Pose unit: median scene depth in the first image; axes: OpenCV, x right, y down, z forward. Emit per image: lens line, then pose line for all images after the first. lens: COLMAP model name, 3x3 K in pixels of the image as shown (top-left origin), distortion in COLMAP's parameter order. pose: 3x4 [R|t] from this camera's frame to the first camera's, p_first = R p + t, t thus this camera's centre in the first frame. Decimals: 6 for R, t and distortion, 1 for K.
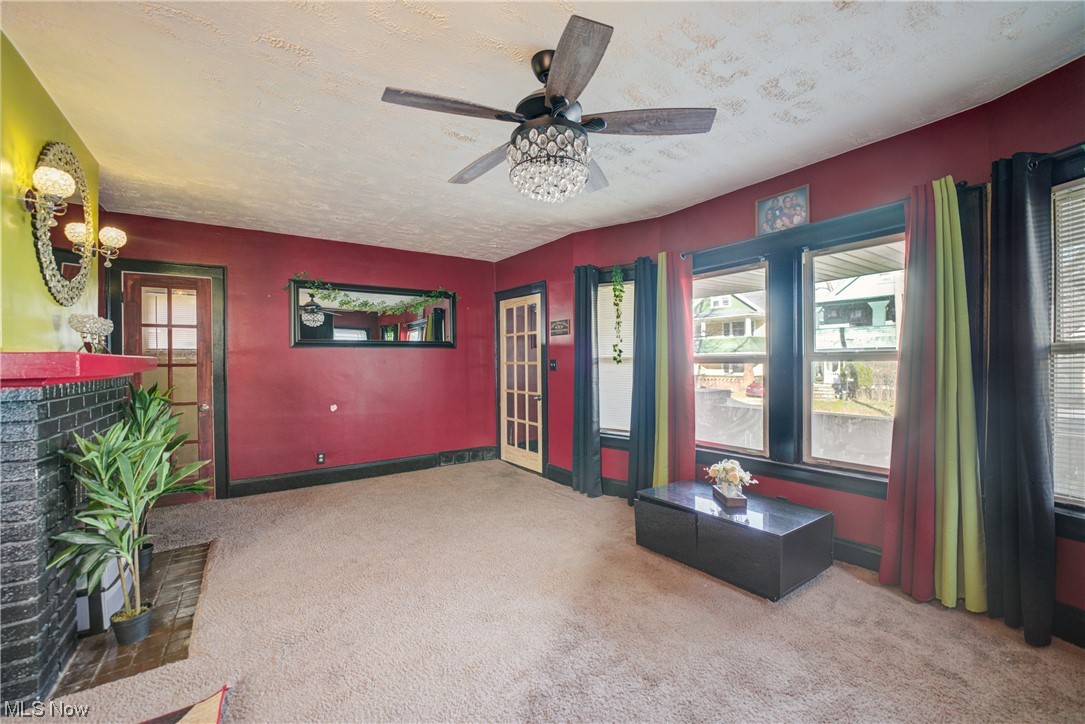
lens RADIAL K [[437.0, 0, 542.5], [0, 437.0, 362.0], [0, 0, 1]] dist [-0.019550, 0.000039]
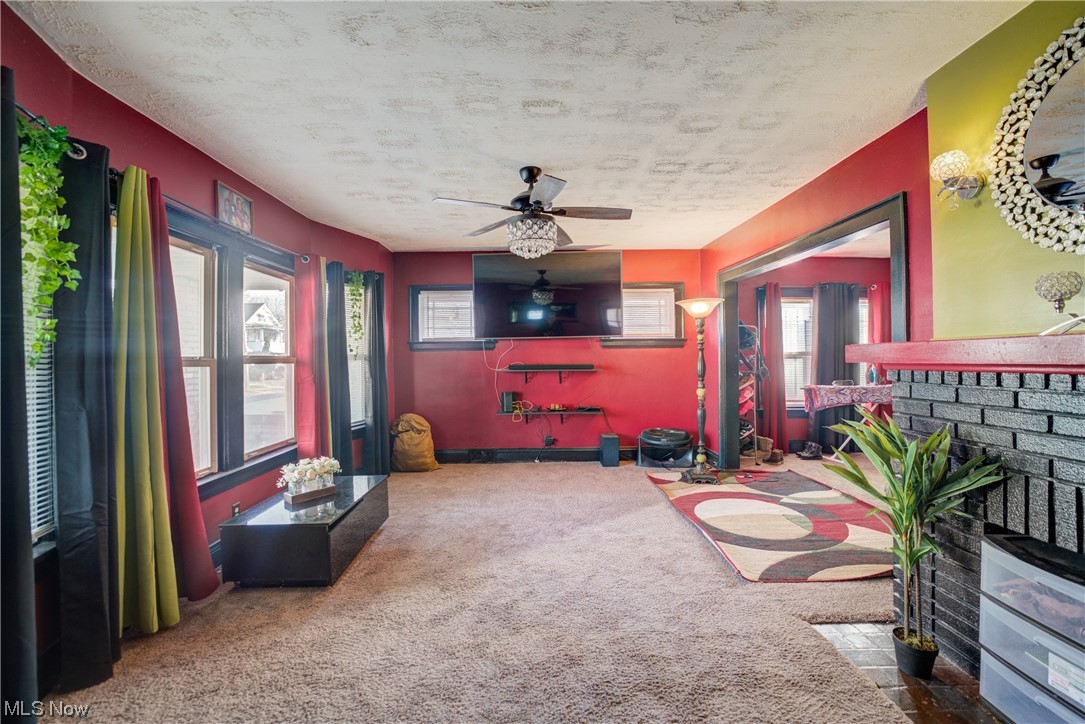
lens RADIAL K [[437.0, 0, 542.5], [0, 437.0, 362.0], [0, 0, 1]] dist [-0.019550, 0.000039]
pose [[-0.830935, 0.016100, 0.556137, -0.412828], [0.019523, 0.999809, 0.000225, 0.005469], [-0.556027, 0.011044, -0.831091, 1.058640]]
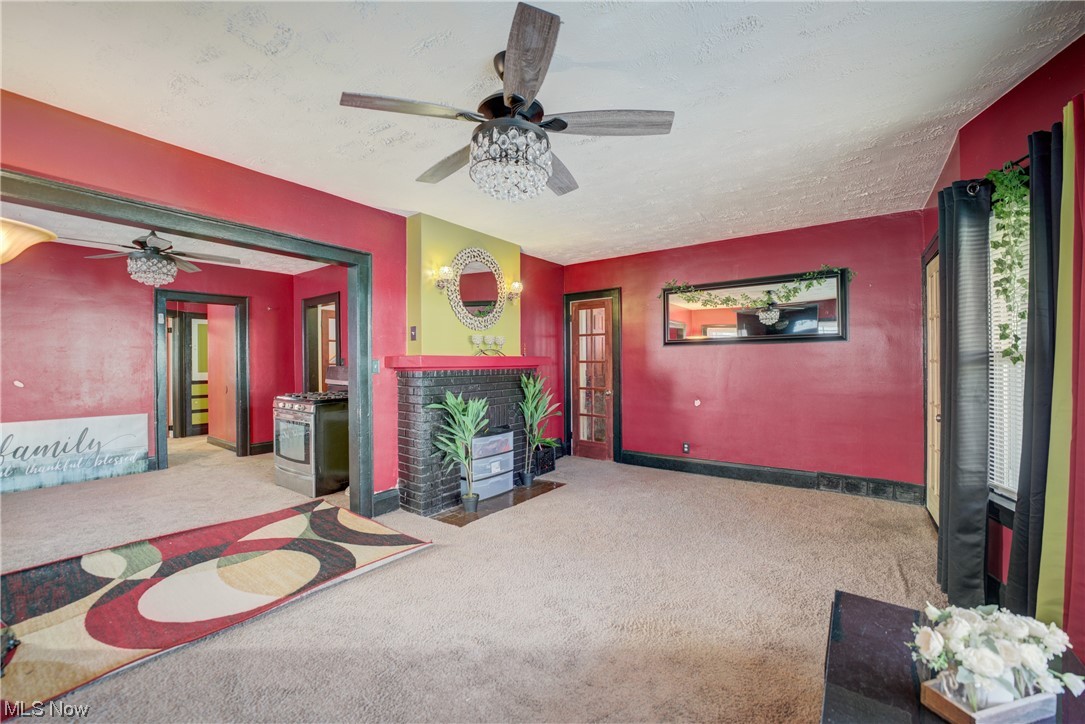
lens RADIAL K [[437.0, 0, 542.5], [0, 437.0, 362.0], [0, 0, 1]] dist [-0.019550, 0.000039]
pose [[0.329568, 0.005624, -0.944115, 0.452715], [0.000069, 0.999982, 0.005980, -0.000201], [0.944132, -0.002036, 0.329562, 0.337354]]
